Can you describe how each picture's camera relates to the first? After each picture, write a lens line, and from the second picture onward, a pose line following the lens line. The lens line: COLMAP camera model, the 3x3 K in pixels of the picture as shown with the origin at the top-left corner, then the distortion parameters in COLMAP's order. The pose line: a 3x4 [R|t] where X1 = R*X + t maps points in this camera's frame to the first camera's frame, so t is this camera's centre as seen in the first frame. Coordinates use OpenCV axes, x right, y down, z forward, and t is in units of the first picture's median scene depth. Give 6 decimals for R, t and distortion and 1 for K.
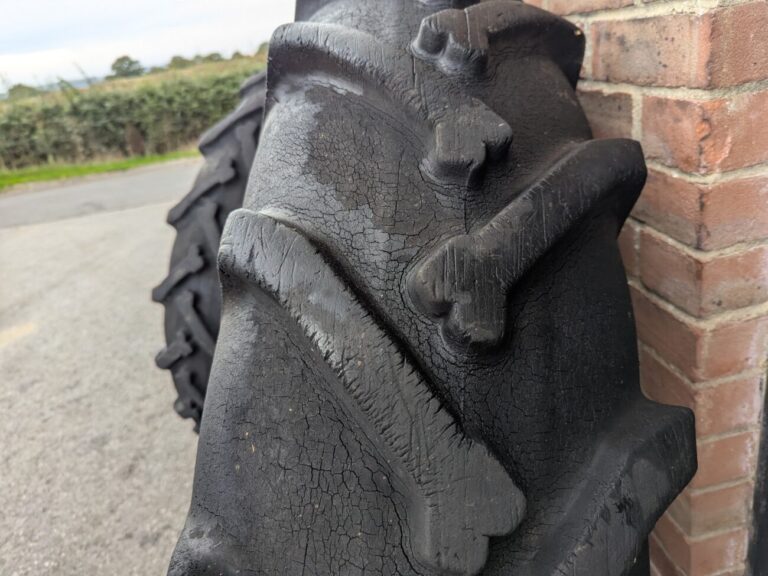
lens RADIAL K [[587.0, 0, 384.0], [0, 587.0, 288.0], [0, 0, 1]] dist [-0.008685, -0.007128]
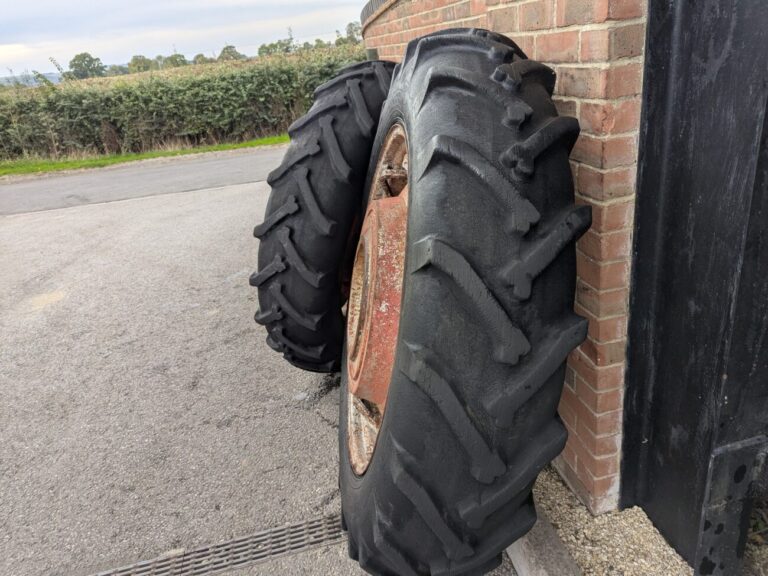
lens RADIAL K [[545.6, 0, 384.0], [0, 545.6, 288.0], [0, 0, 1]] dist [0.021994, -0.003084]
pose [[0.998017, 0.020169, 0.059622, -0.409044], [-0.020410, 0.999786, 0.003444, 0.380307], [-0.059540, -0.004654, 0.998215, -1.026845]]
